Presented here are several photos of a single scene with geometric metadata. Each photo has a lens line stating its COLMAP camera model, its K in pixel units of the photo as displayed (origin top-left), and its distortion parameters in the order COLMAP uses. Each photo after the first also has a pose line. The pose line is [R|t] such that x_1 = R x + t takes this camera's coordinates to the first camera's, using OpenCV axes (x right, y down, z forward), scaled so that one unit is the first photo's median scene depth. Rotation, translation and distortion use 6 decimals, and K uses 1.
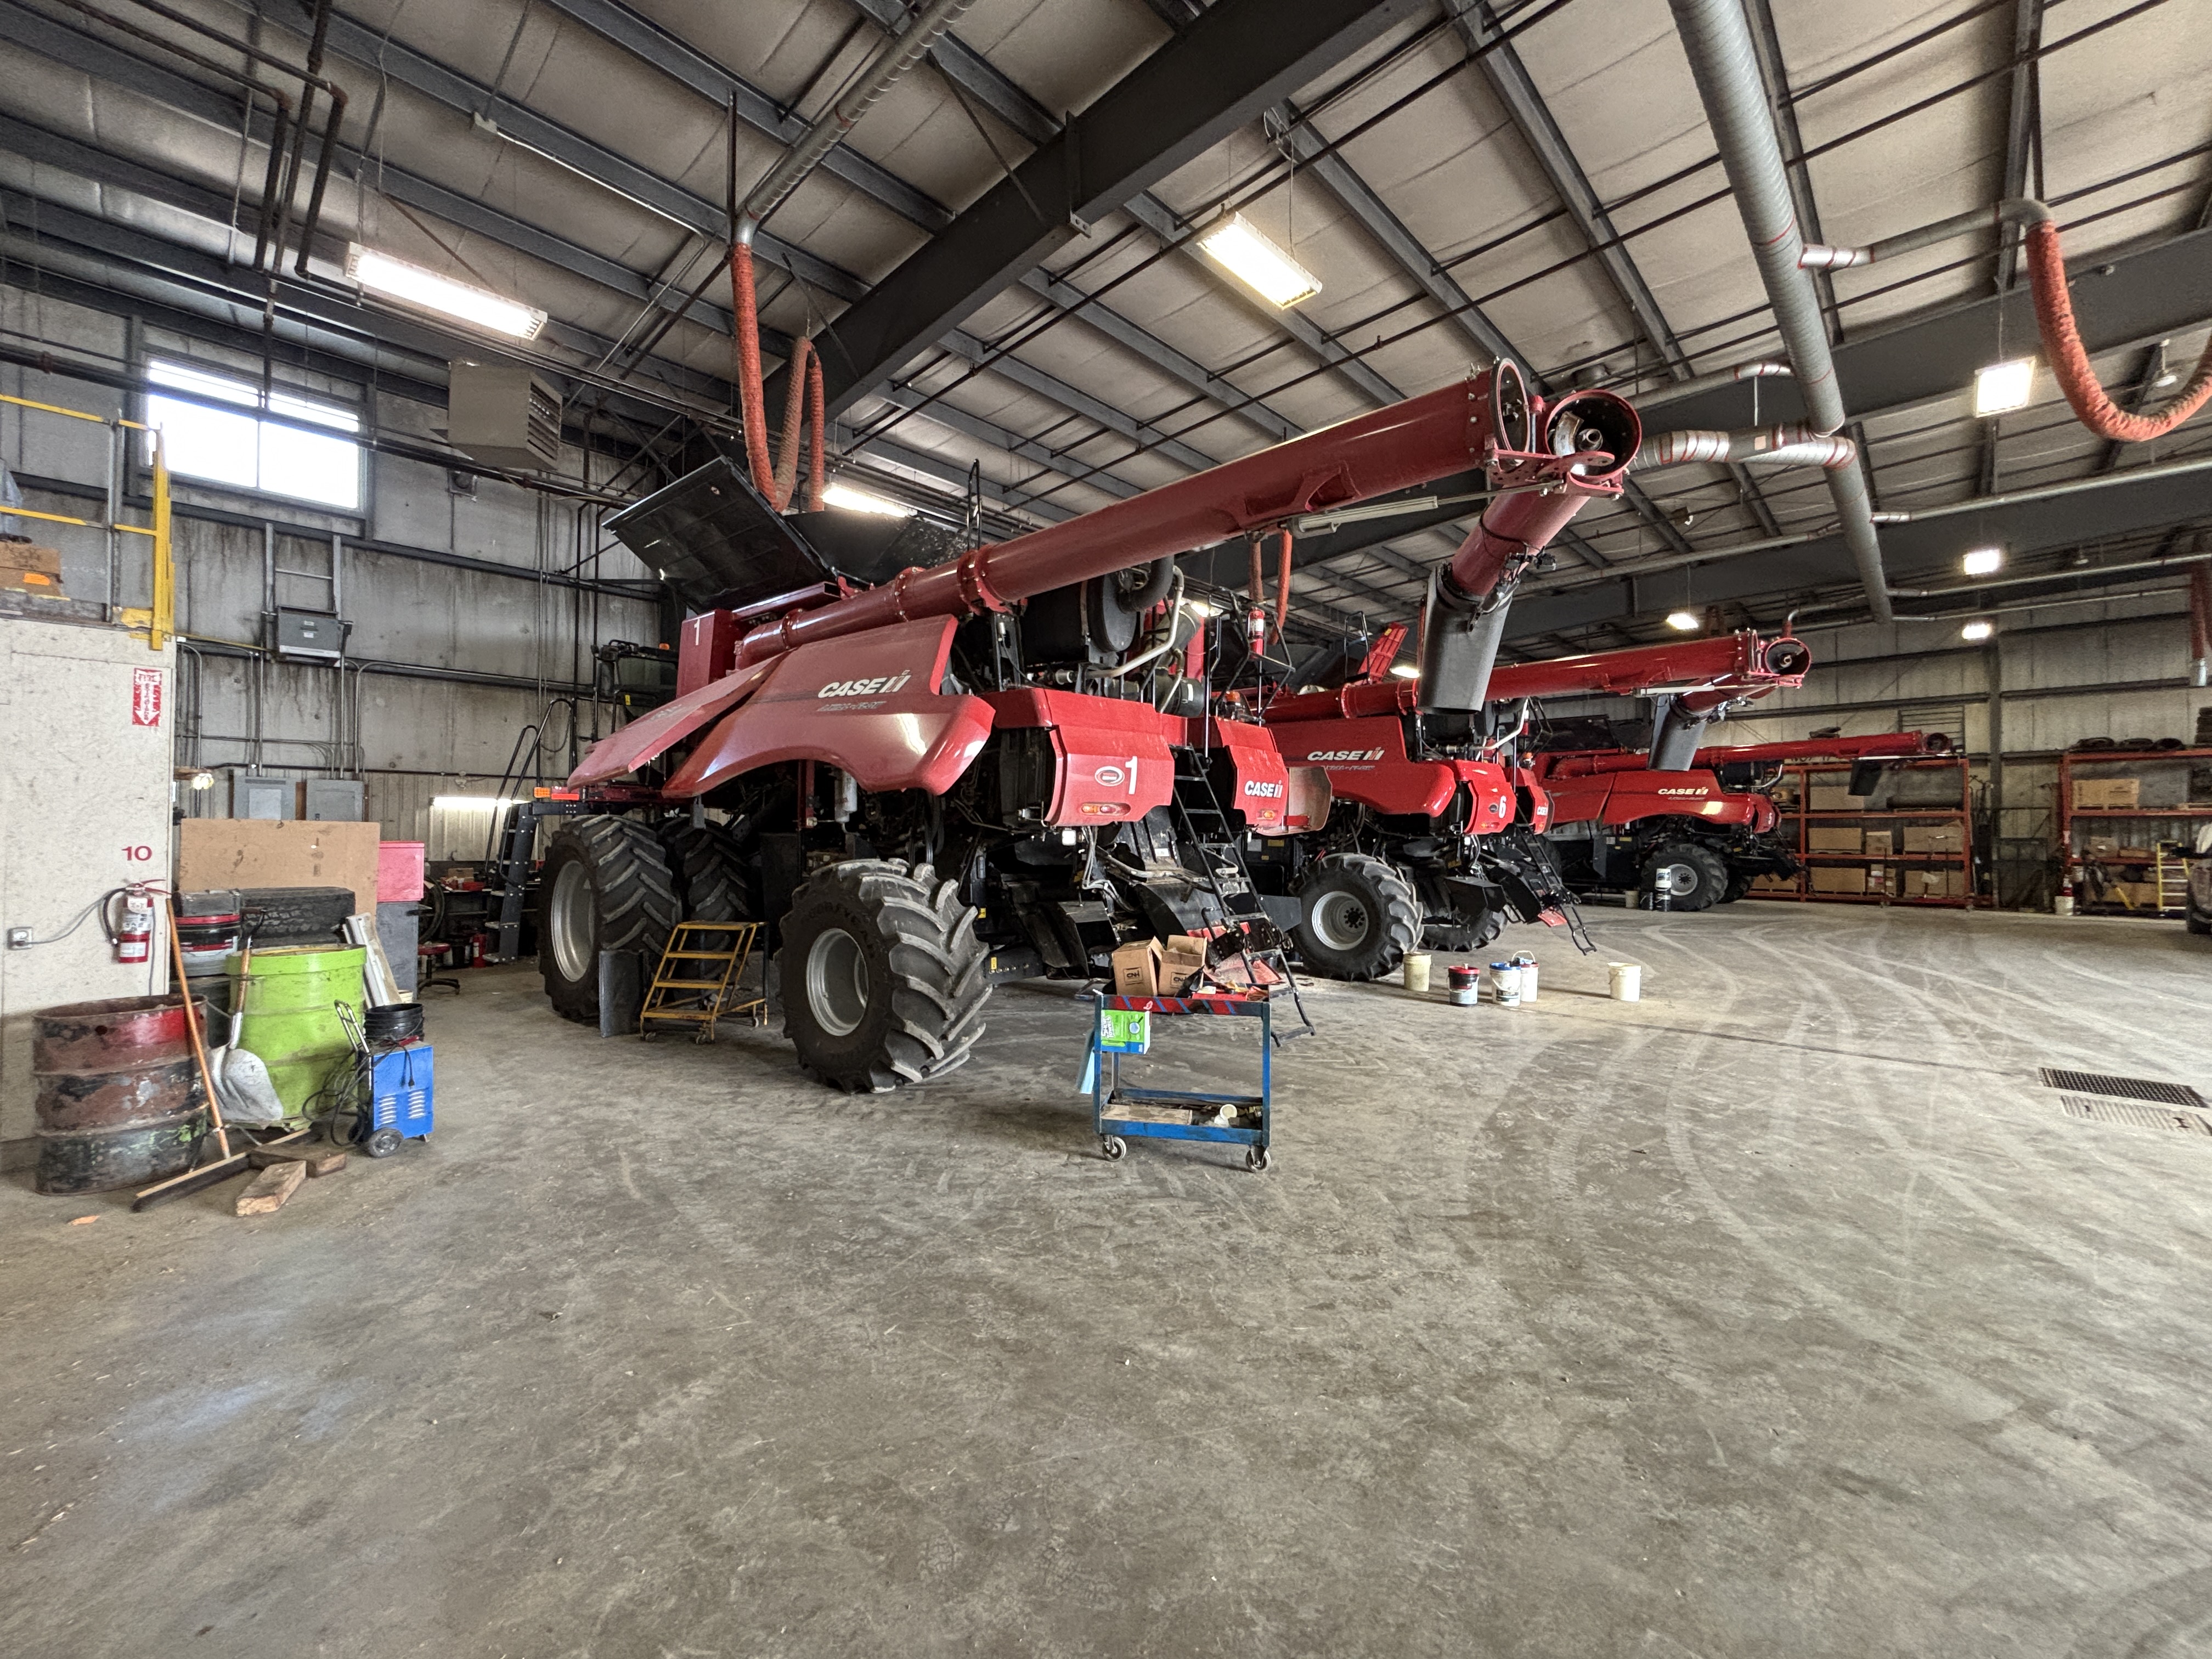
lens RADIAL K [[888.1, 0, 1102.3], [0, 888.1, 830.4], [0, 0, 1]] dist [-0.001546, -0.000908]
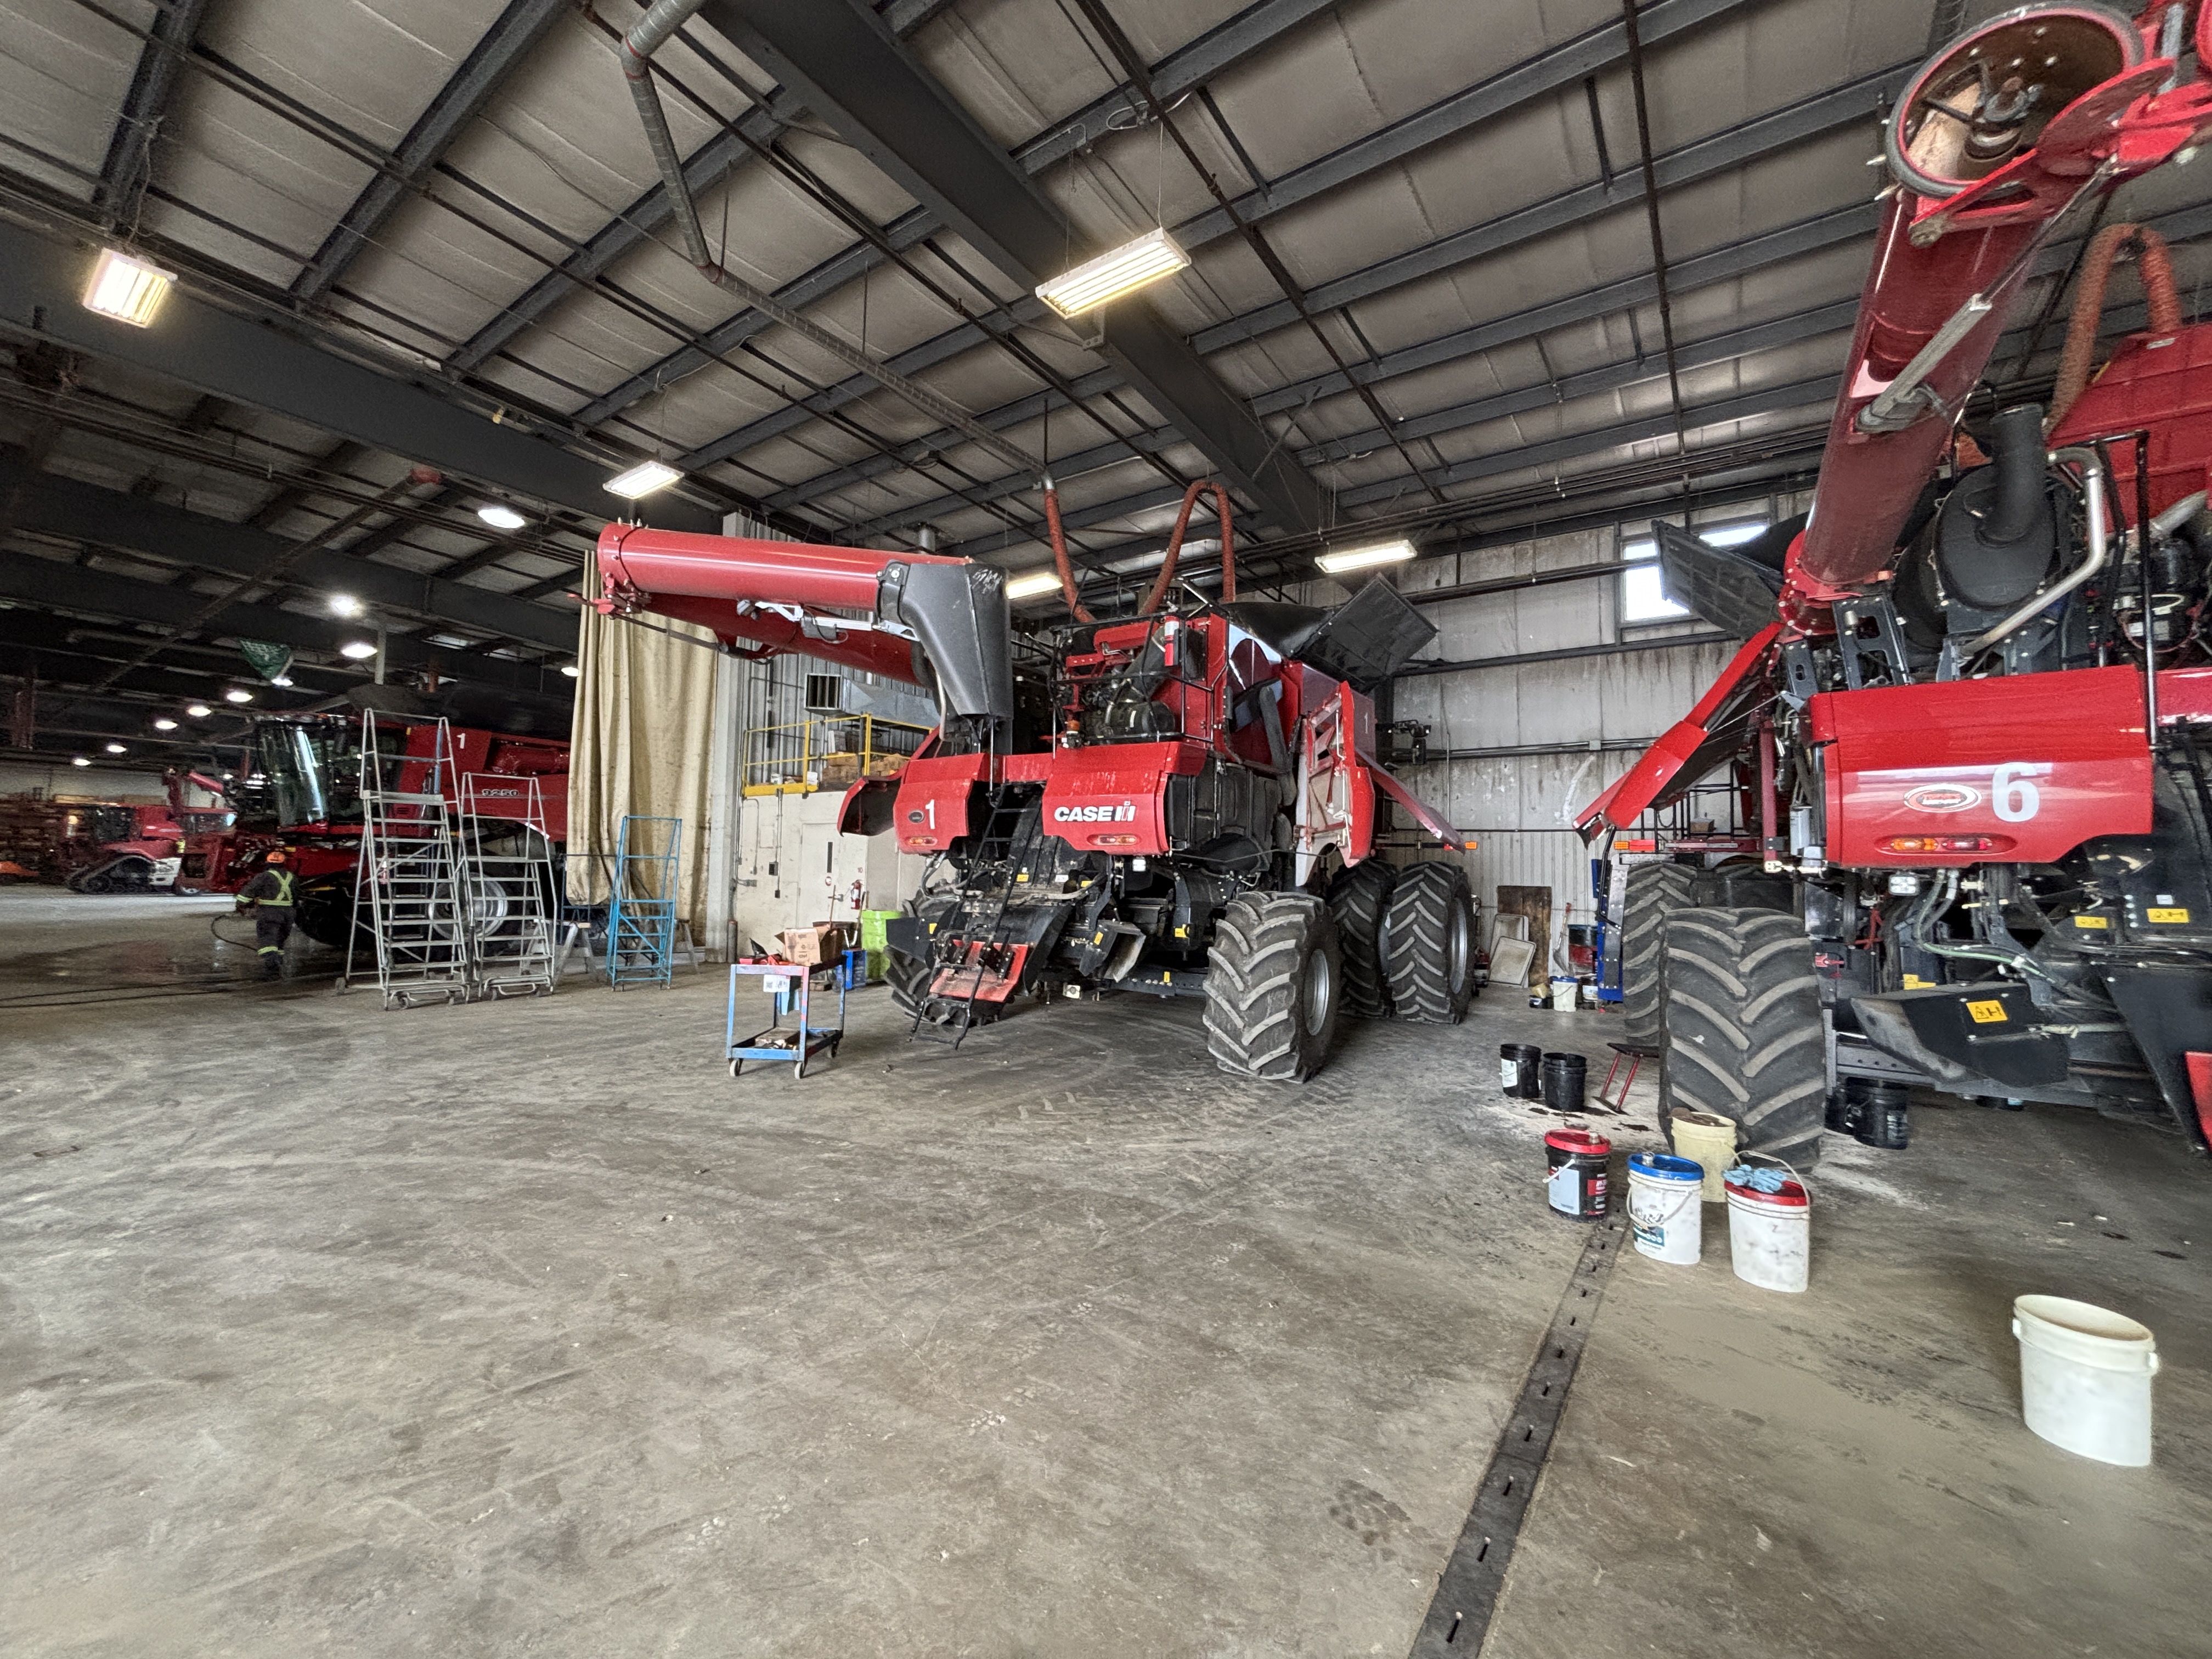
lens RADIAL K [[888.1, 0, 1101.2], [0, 888.1, 826.6], [0, 0, 1]] dist [-0.001546, -0.000908]
pose [[0.150842, -0.047560, -0.987413, 1.721939], [-0.016669, 0.998578, -0.050644, 0.023761], [0.988417, 0.024099, 0.149835, 1.324206]]
